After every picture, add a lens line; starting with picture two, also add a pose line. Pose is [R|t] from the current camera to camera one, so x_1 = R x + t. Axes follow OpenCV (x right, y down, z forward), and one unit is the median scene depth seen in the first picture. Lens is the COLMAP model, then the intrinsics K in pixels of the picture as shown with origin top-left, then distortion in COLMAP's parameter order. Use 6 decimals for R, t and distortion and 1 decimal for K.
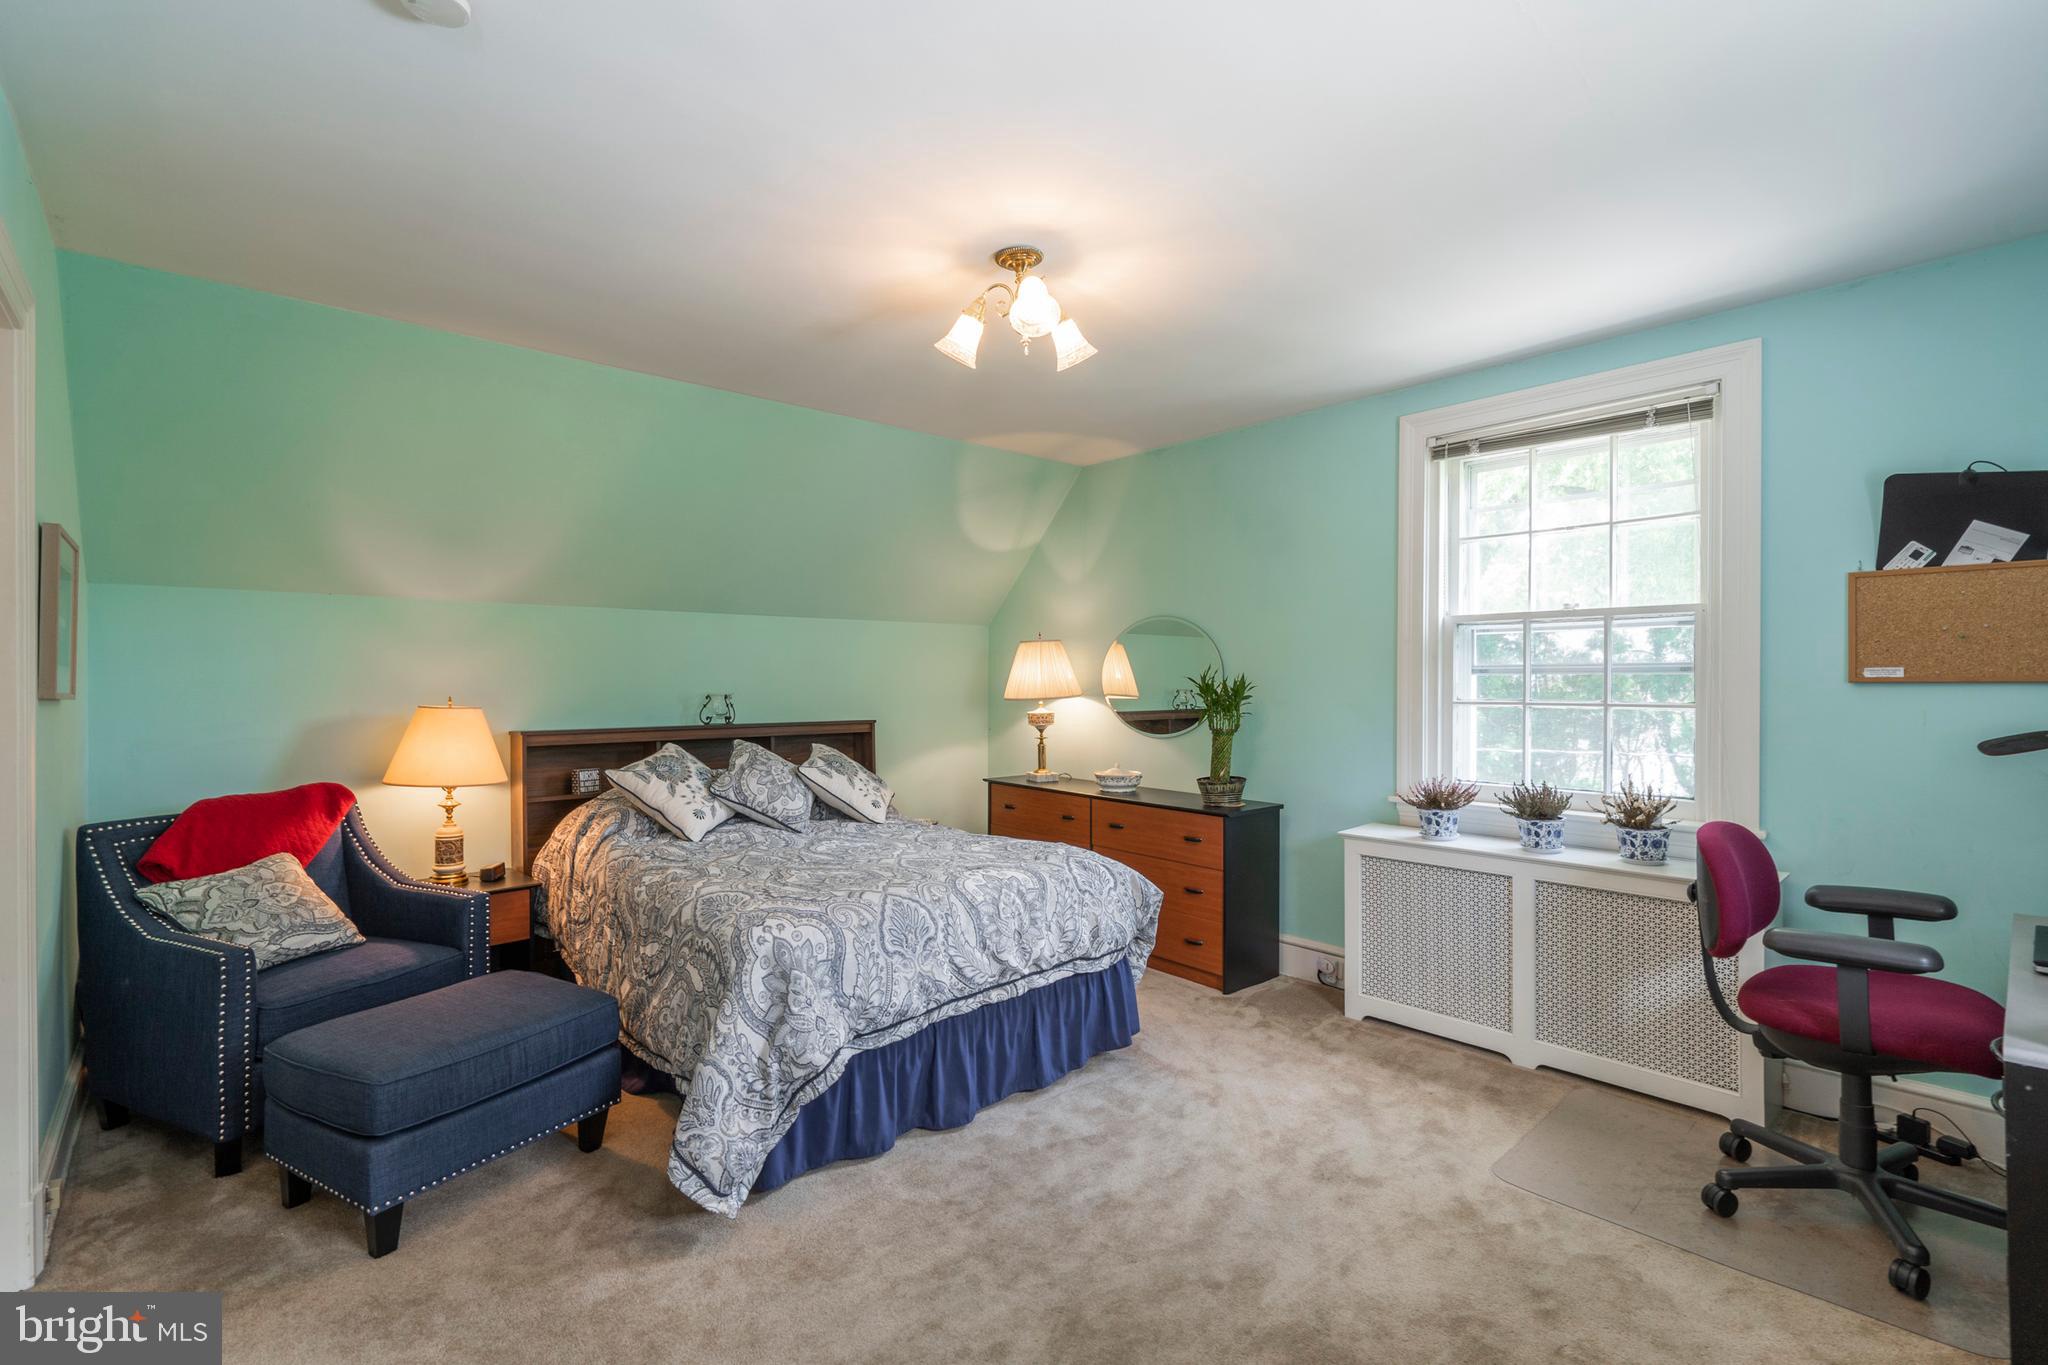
lens RADIAL K [[917.2, 0, 1026.2], [0, 917.2, 675.0], [0, 0, 1]] dist [0.000002, 0.000053]
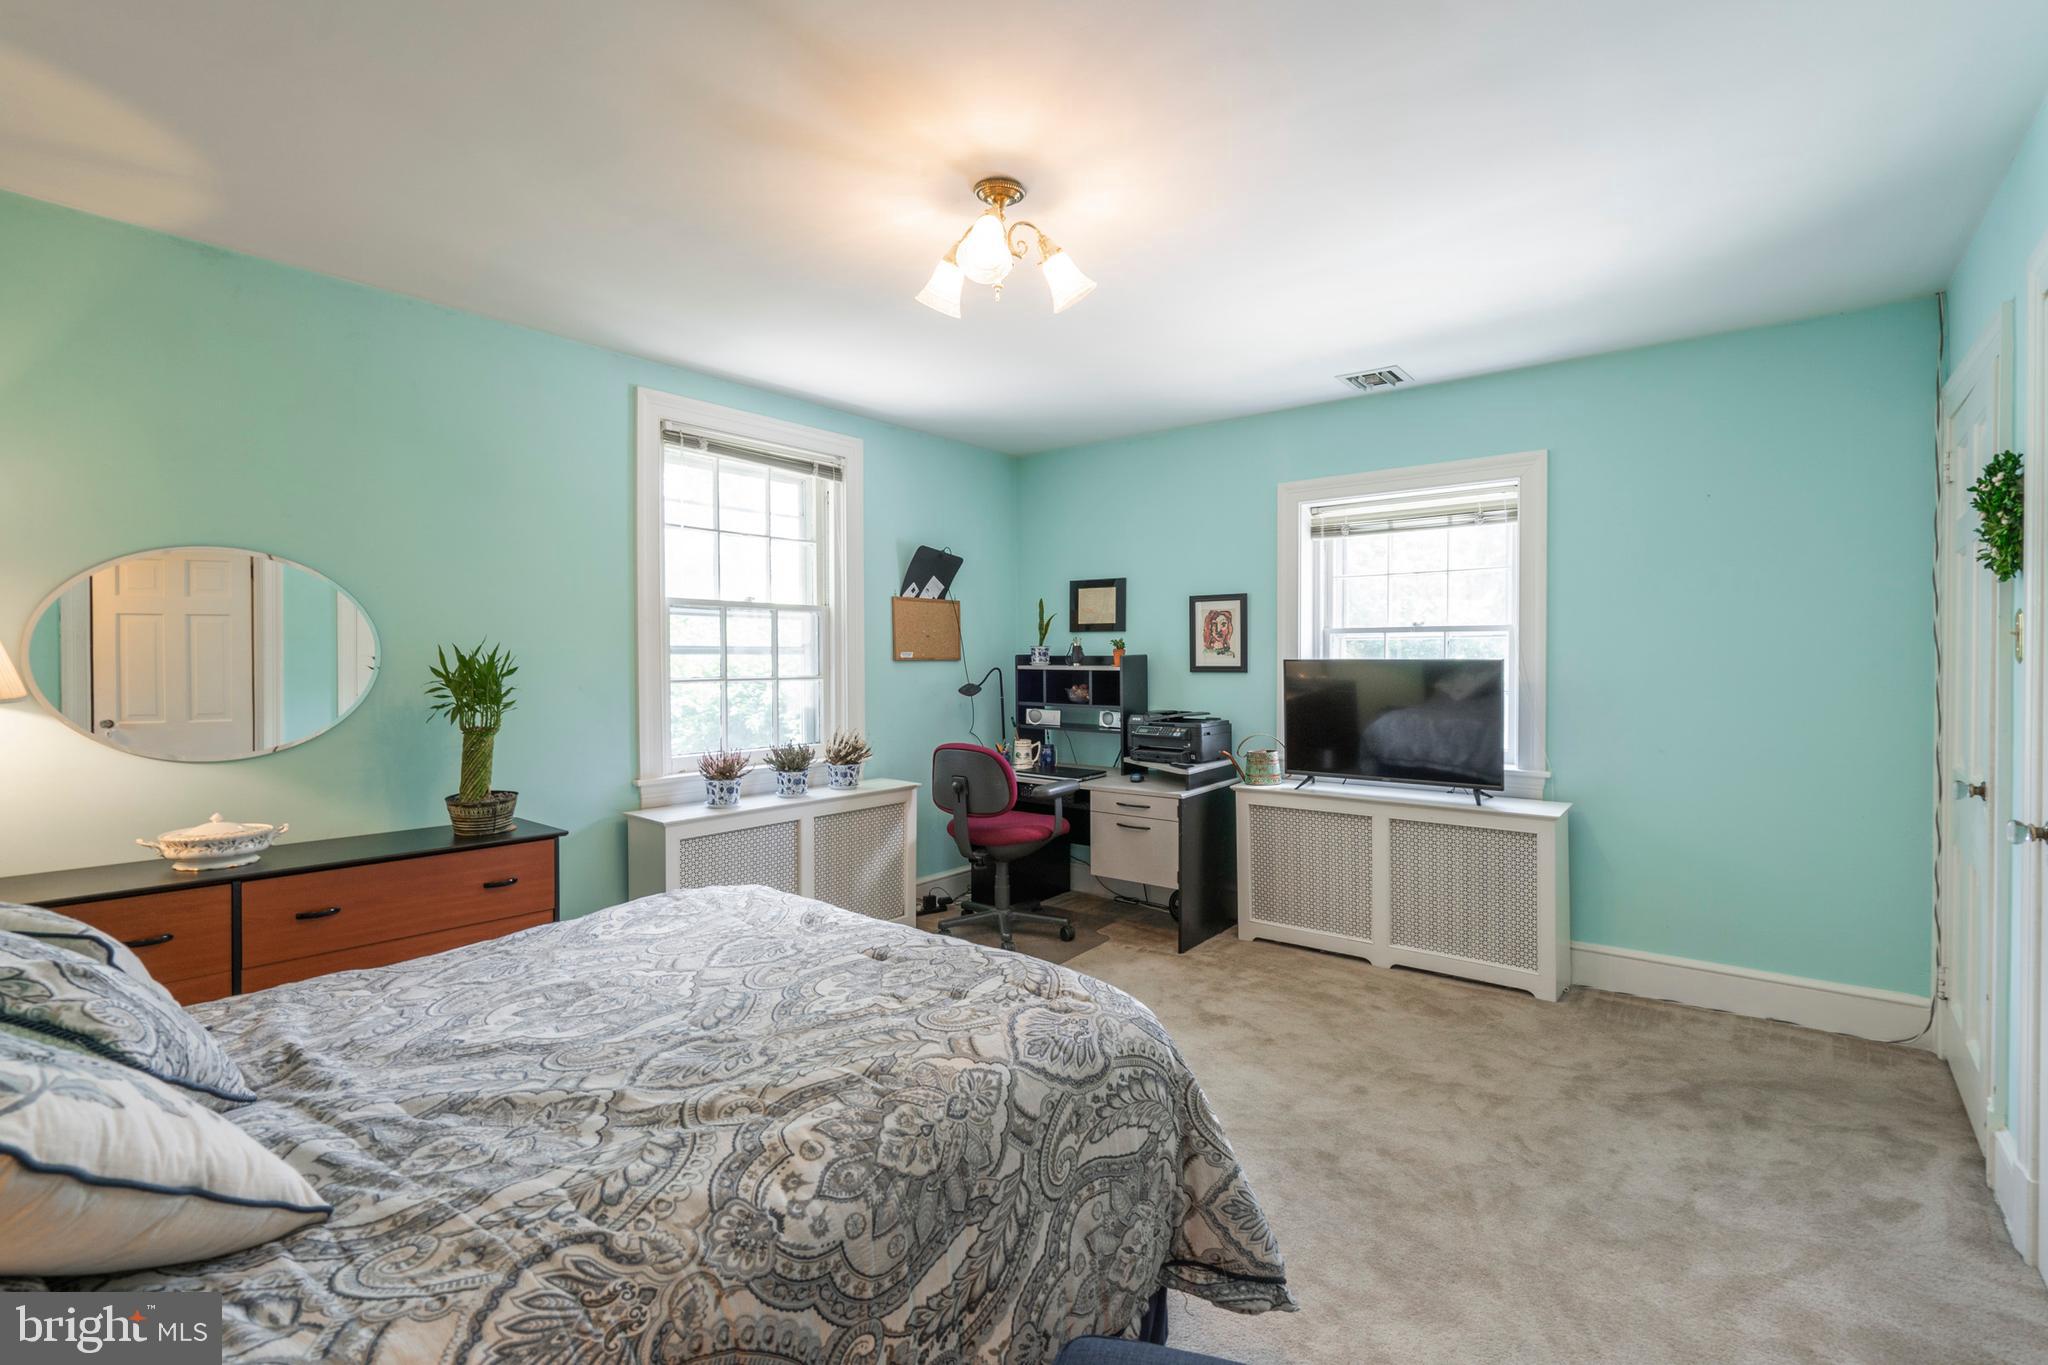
lens RADIAL K [[941.4, 0, 1027.9], [0, 941.4, 659.1], [0, 0, 1]] dist [-0.002831, 0.000026]
pose [[-0.169359, 0.007408, 0.985527, -0.723931], [0.001738, 0.999972, -0.007218, 0.015513], [-0.985553, 0.000491, -0.169368, 0.873908]]
